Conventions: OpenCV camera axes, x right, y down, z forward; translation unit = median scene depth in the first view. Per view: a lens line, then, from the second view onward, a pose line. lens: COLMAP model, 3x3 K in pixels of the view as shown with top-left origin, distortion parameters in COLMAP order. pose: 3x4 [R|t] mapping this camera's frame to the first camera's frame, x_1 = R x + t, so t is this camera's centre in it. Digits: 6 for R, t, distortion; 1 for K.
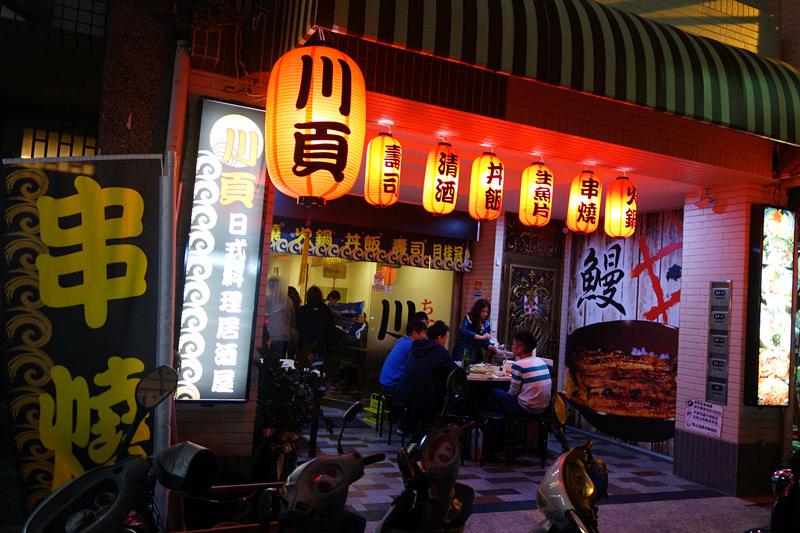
lens RADIAL K [[630.7, 0, 400.0], [0, 630.7, 266.5], [0, 0, 1]] dist [0.000185, 0.002288]
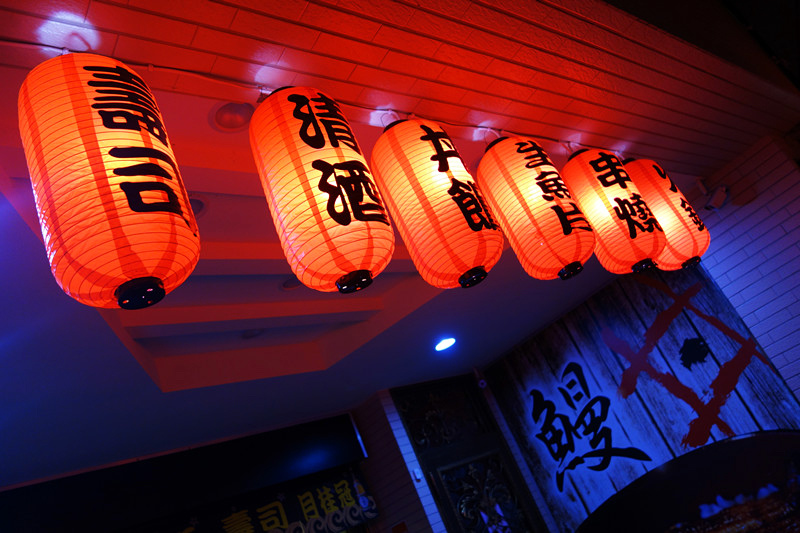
lens RADIAL K [[630.7, 0, 400.0], [0, 630.7, 266.5], [0, 0, 1]] dist [0.000185, 0.002288]
pose [[0.870320, -0.305482, 0.386296, -0.020251], [0.435900, 0.842868, -0.315540, 0.008089], [-0.229204, 0.443007, 0.866724, 0.455907]]
